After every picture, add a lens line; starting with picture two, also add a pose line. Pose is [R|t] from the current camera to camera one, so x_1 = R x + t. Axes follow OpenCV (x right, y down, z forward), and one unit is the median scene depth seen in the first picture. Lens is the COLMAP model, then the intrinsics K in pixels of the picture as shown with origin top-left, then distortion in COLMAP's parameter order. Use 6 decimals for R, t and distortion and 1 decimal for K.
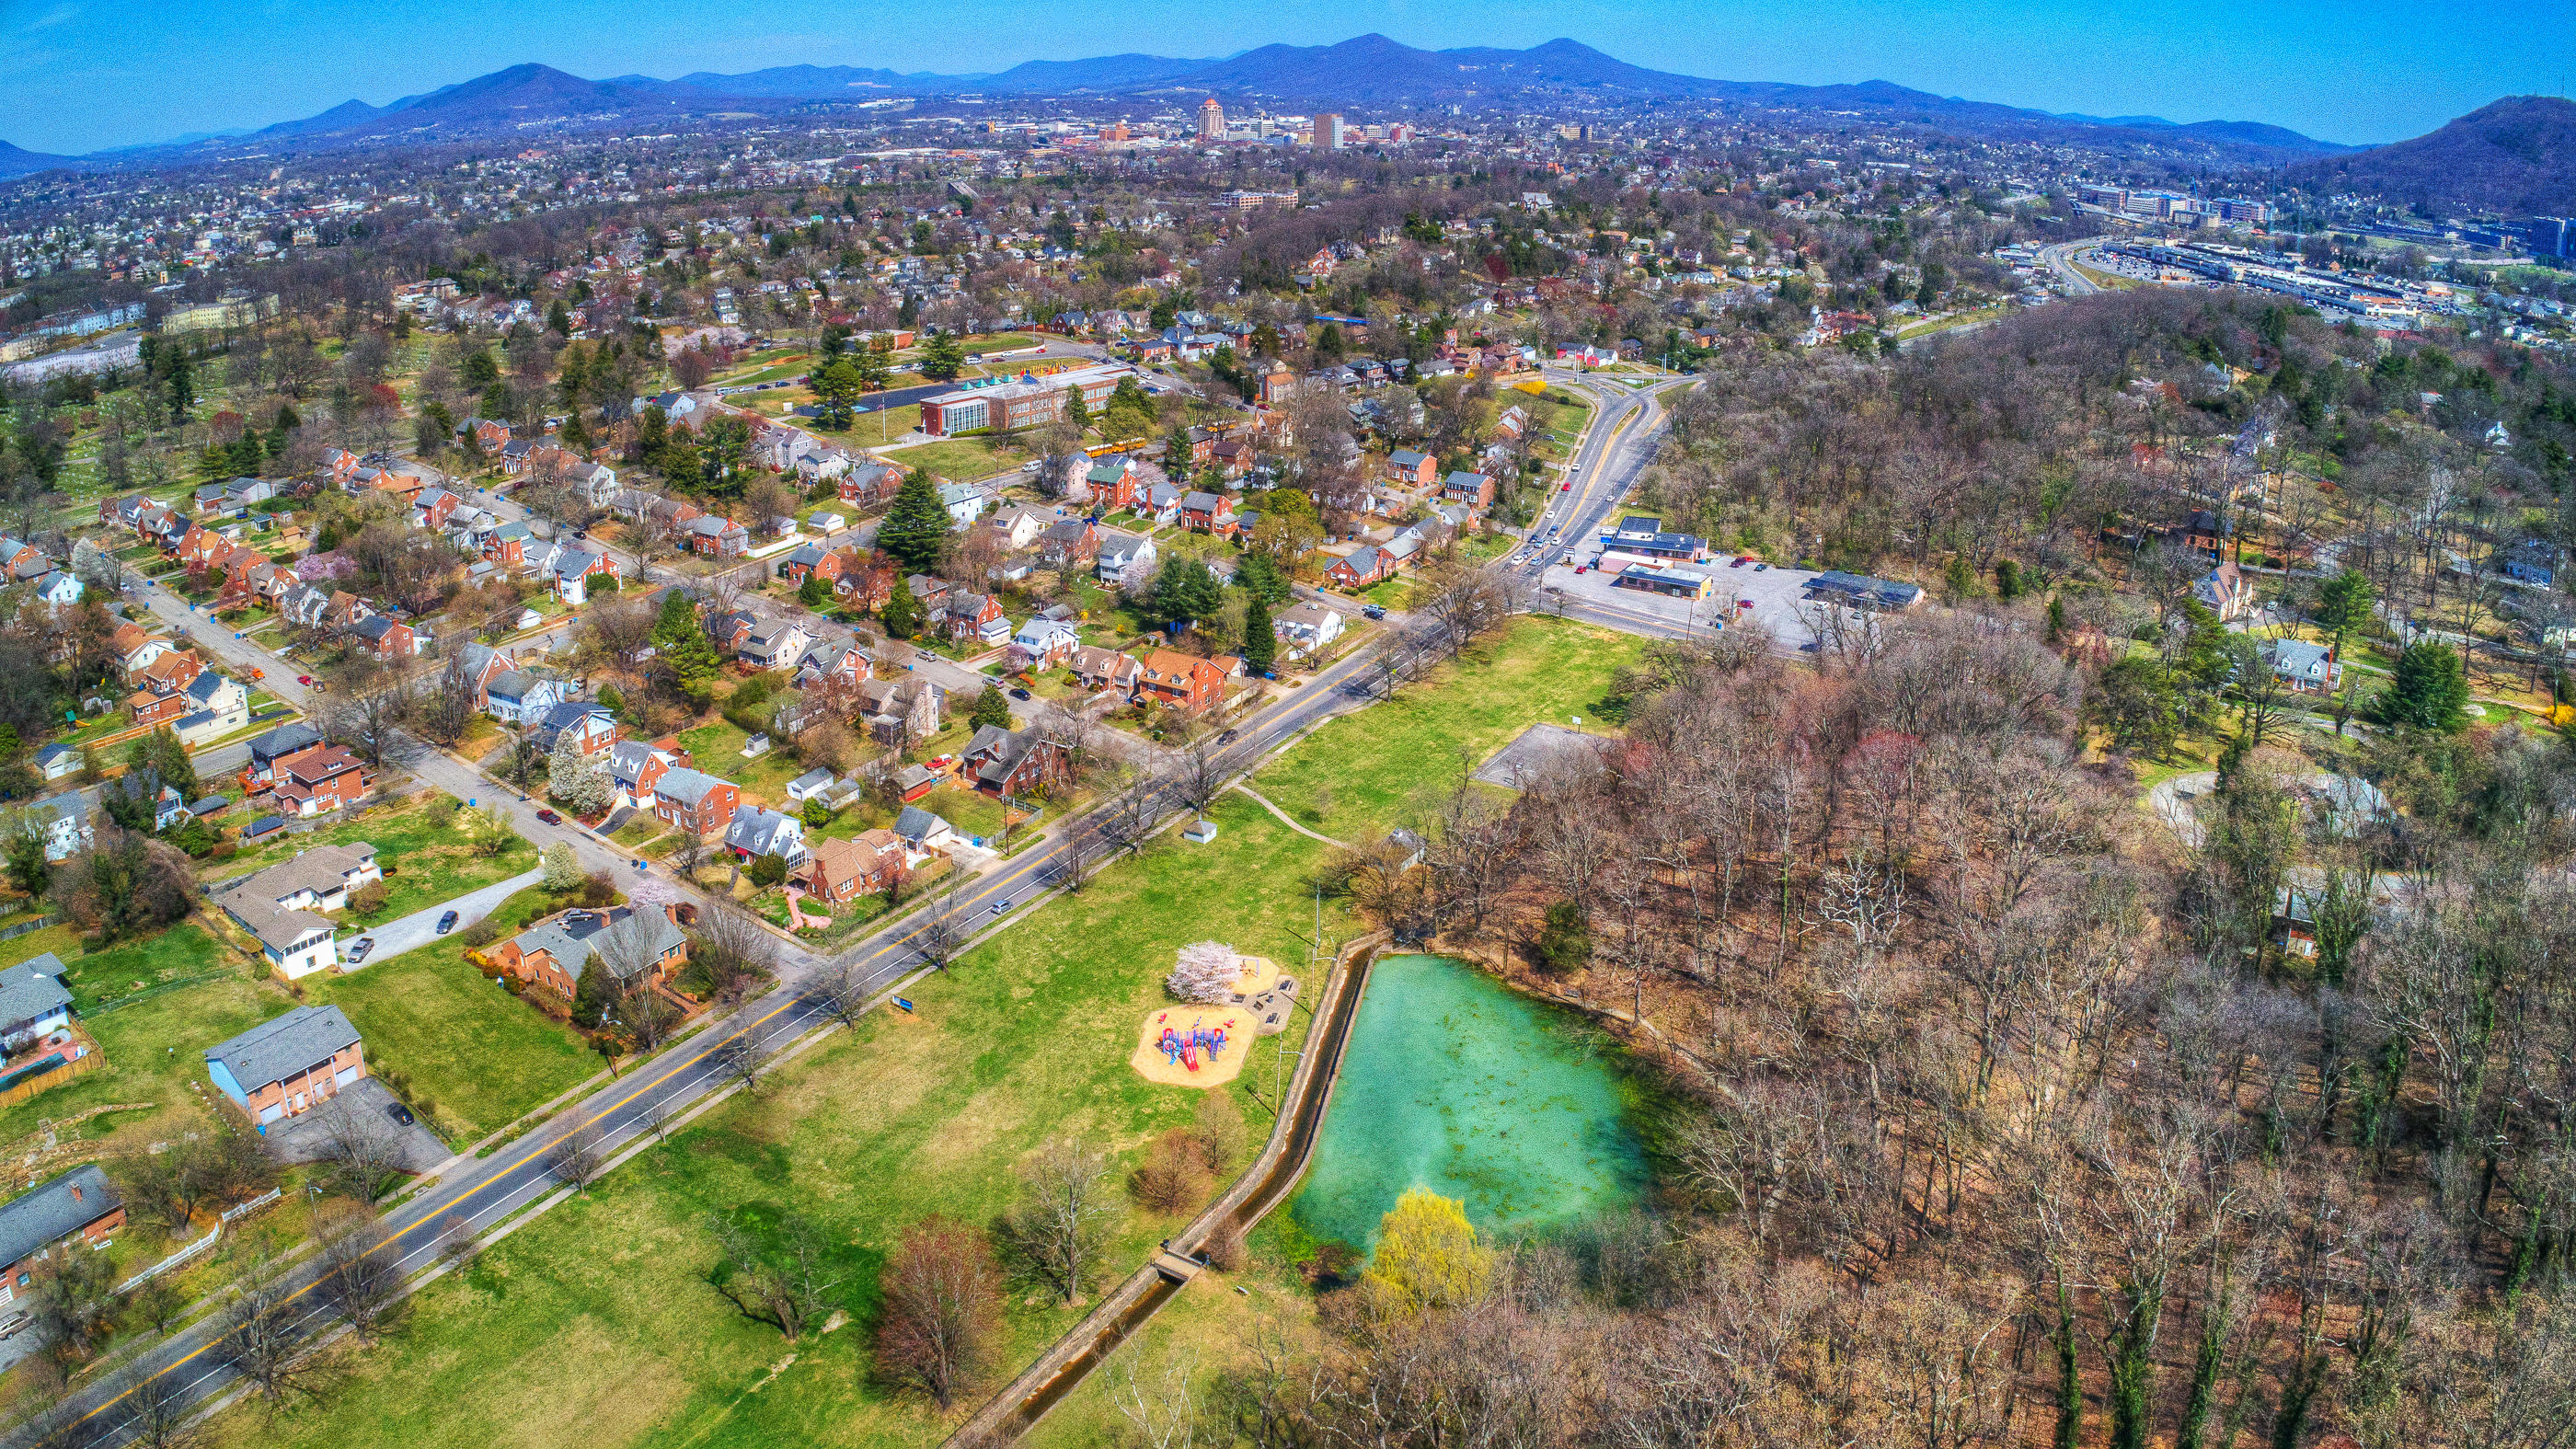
lens RADIAL K [[1724.7, 0, 1288.0], [0, 1724.7, 724.5], [0, 0, 1]] dist [-0.247111, 0.073839]
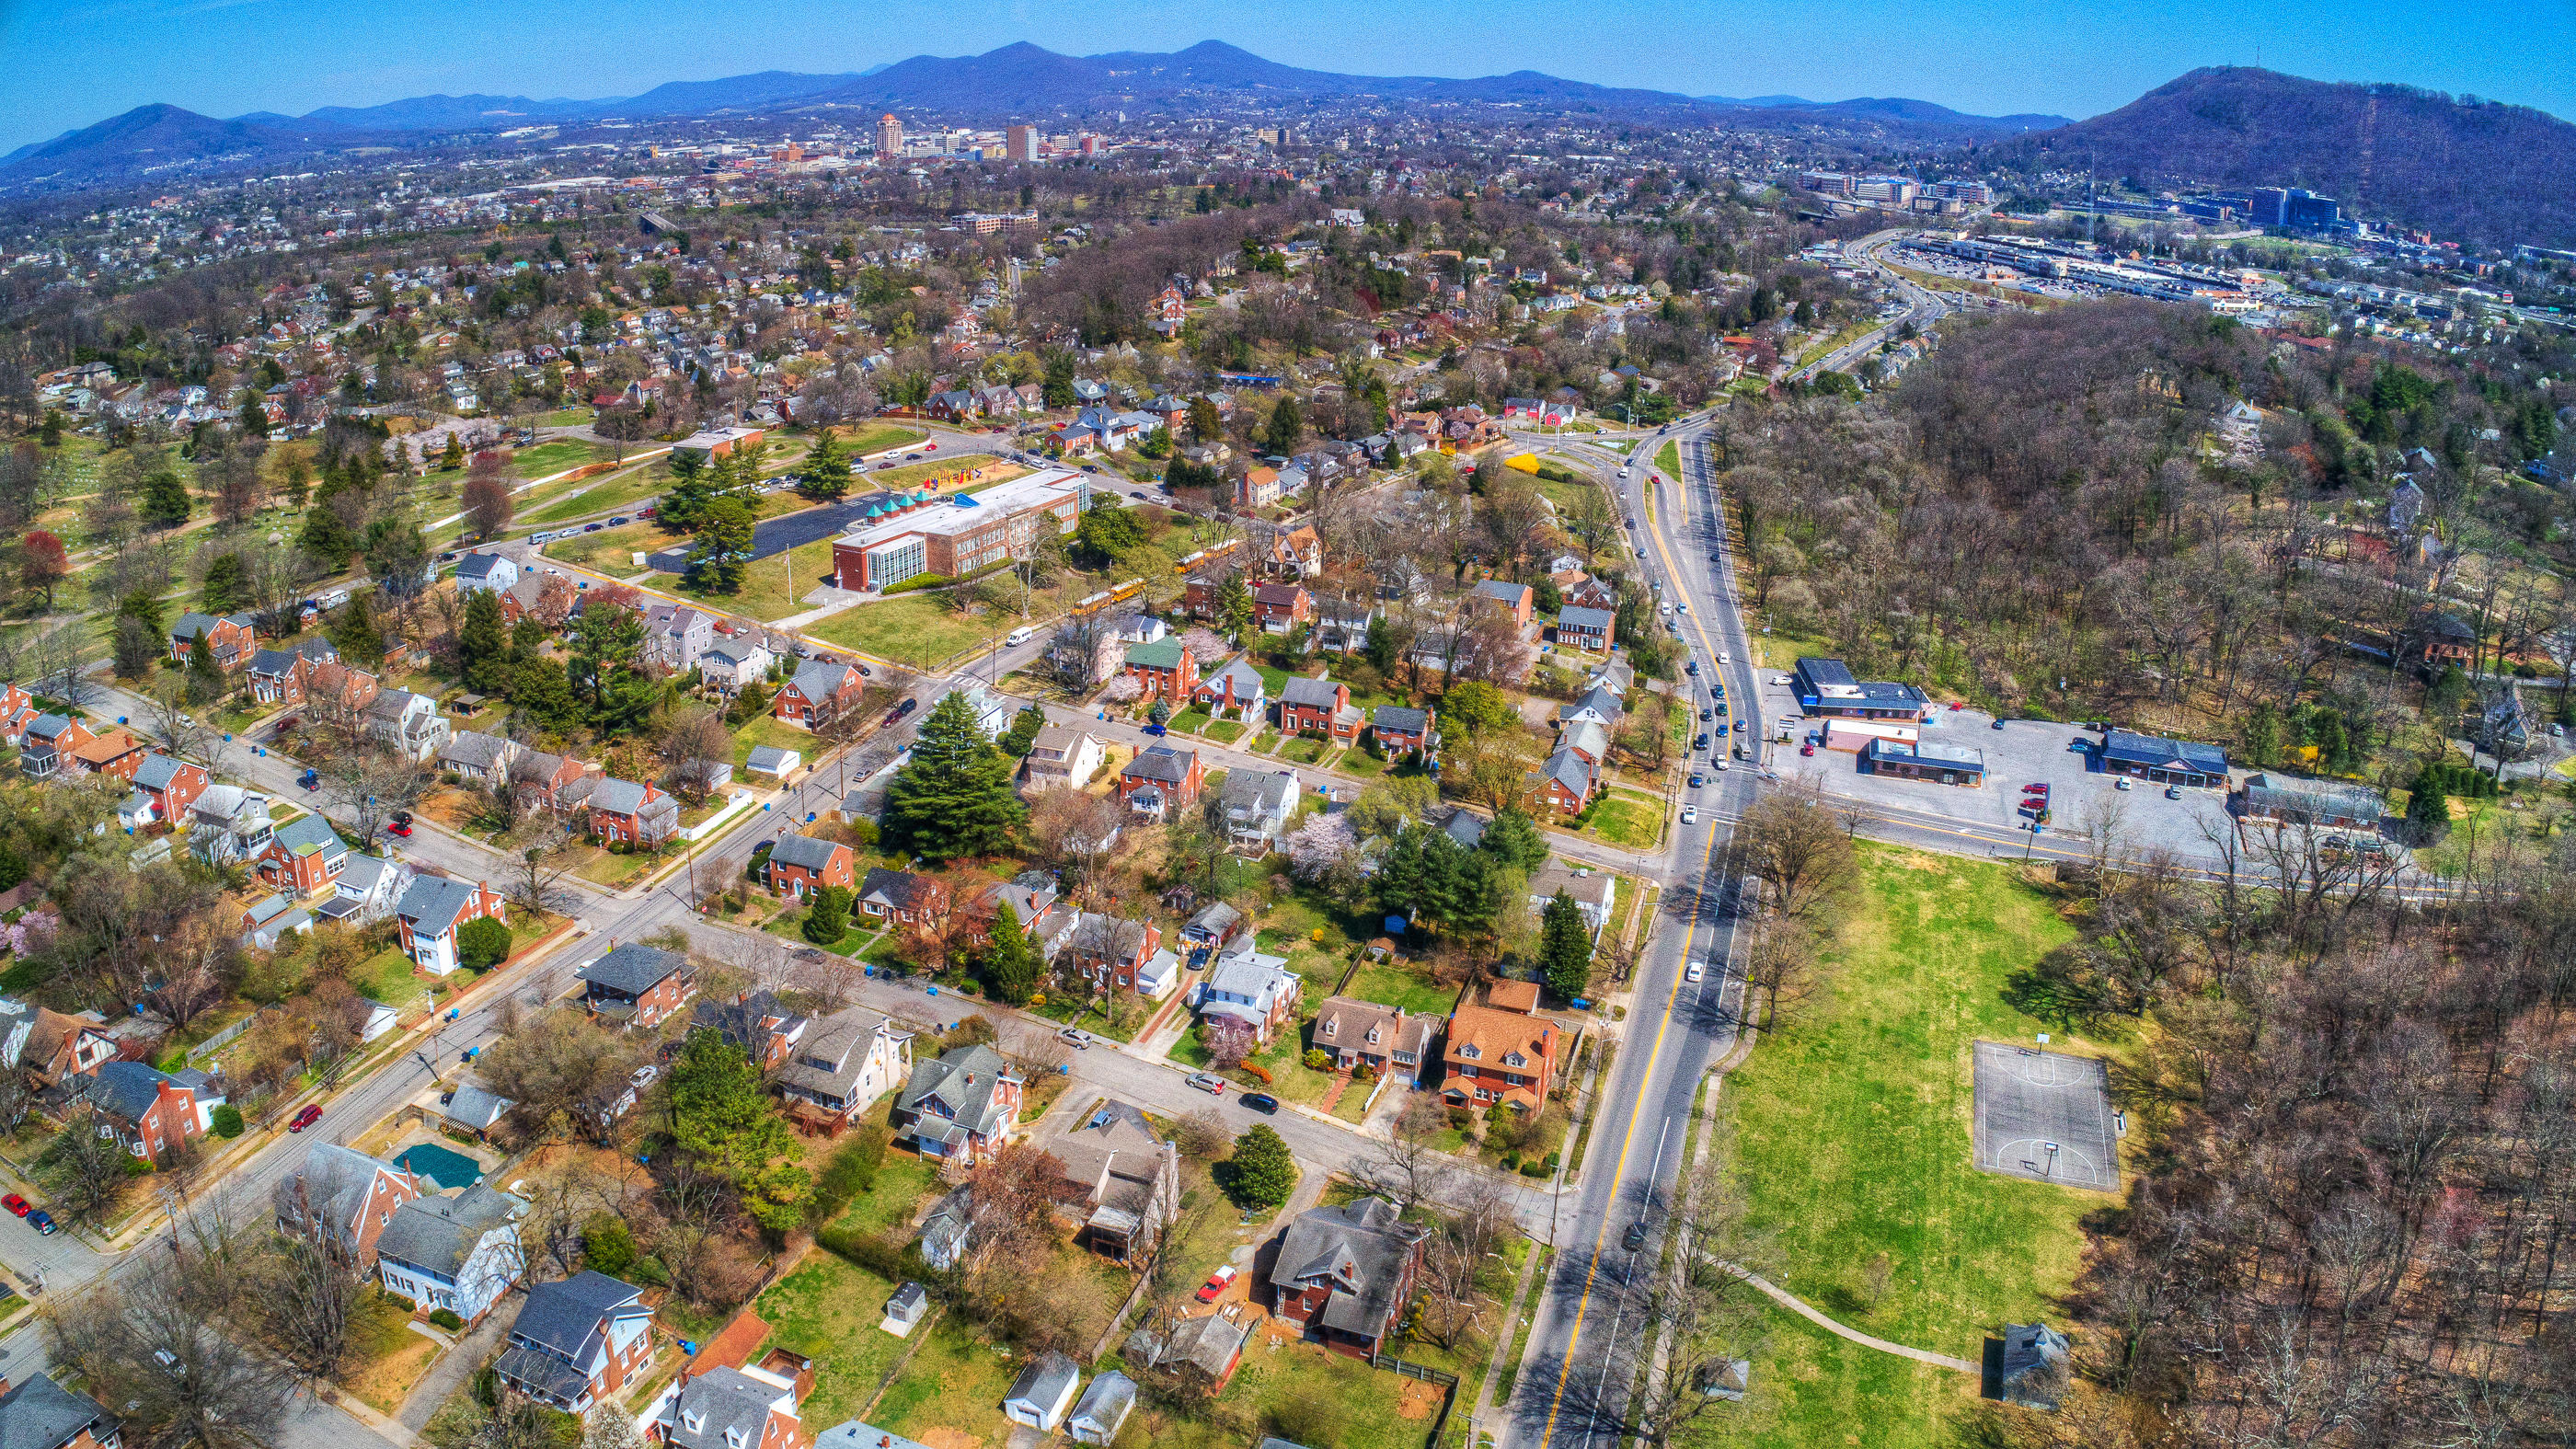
lens RADIAL K [[1706.4, 0, 1274.2], [0, 1706.4, 716.0], [0, 0, 1]] dist [-0.238817, 0.064769]
pose [[0.979849, -0.071079, 0.186664, -0.173978], [0.071921, 0.997408, 0.002267, -0.108049], [-0.186341, 0.011204, 0.982421, 0.270201]]
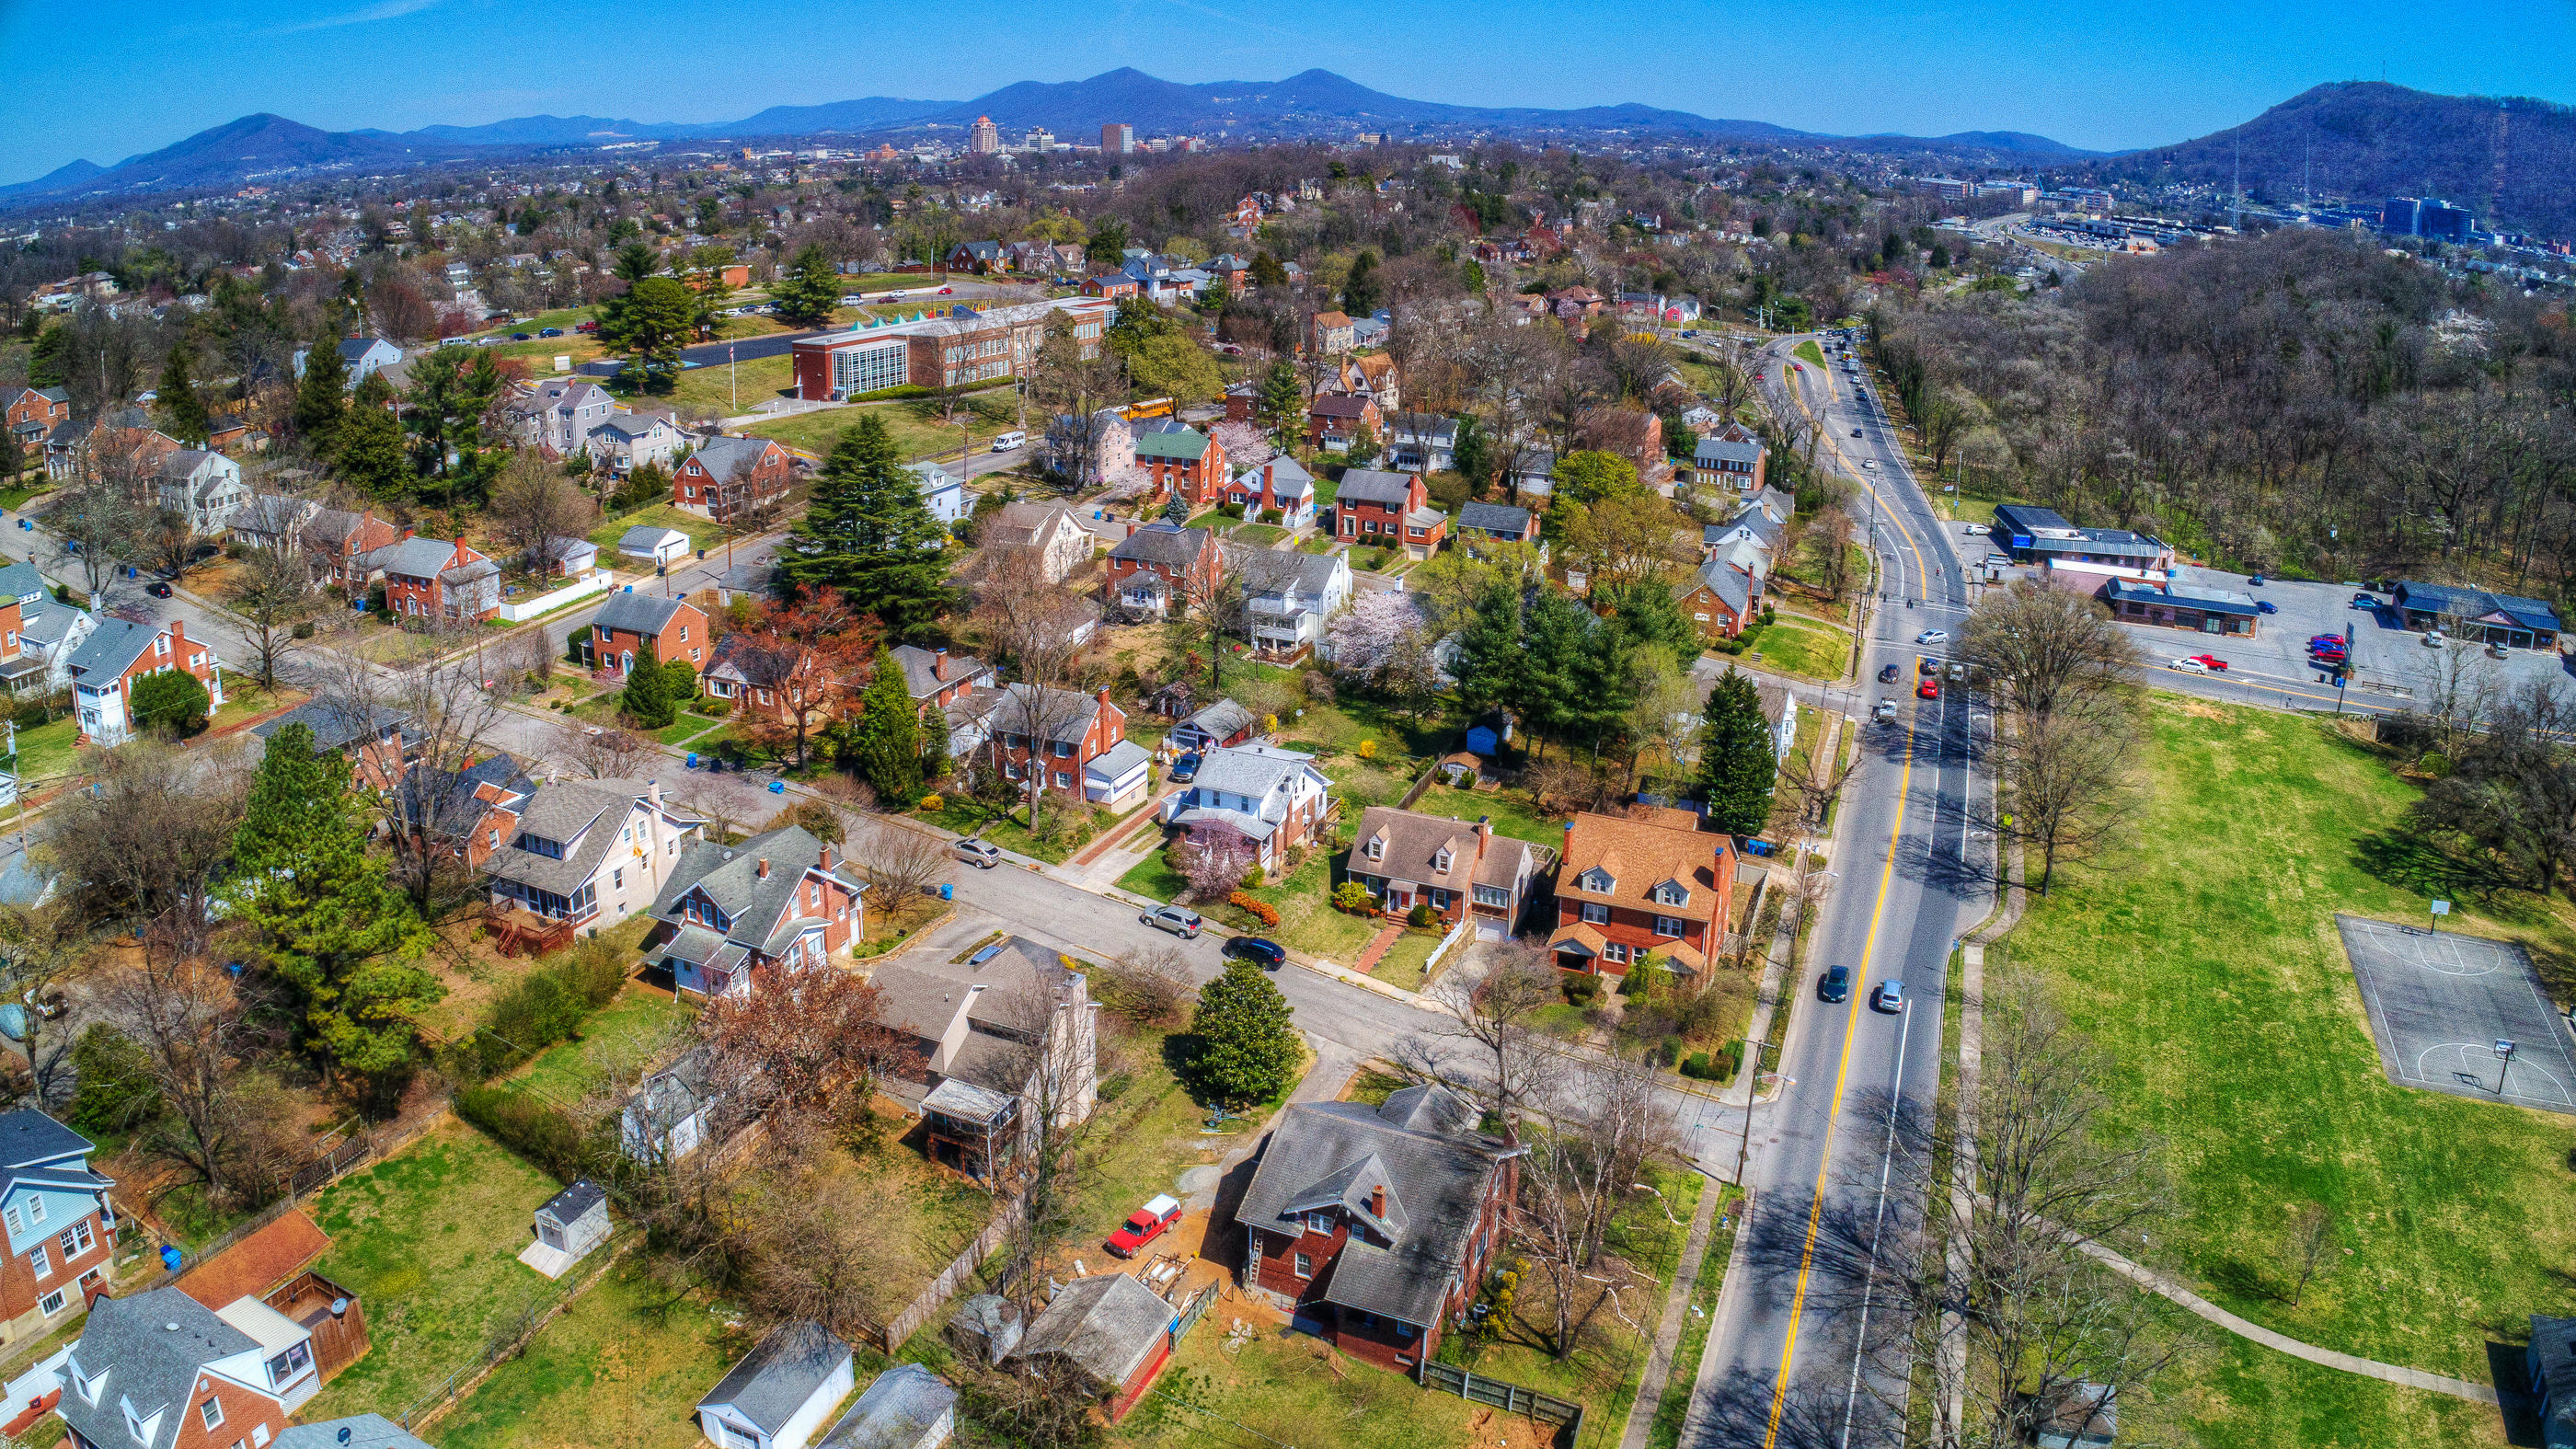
lens RADIAL K [[1706.4, 0, 1274.2], [0, 1706.4, 716.0], [0, 0, 1]] dist [-0.238817, 0.064769]
pose [[0.990052, -0.046251, 0.132882, -0.136476], [0.049888, 0.998462, -0.024171, -0.041596], [-0.131560, 0.030560, 0.990837, 0.422741]]
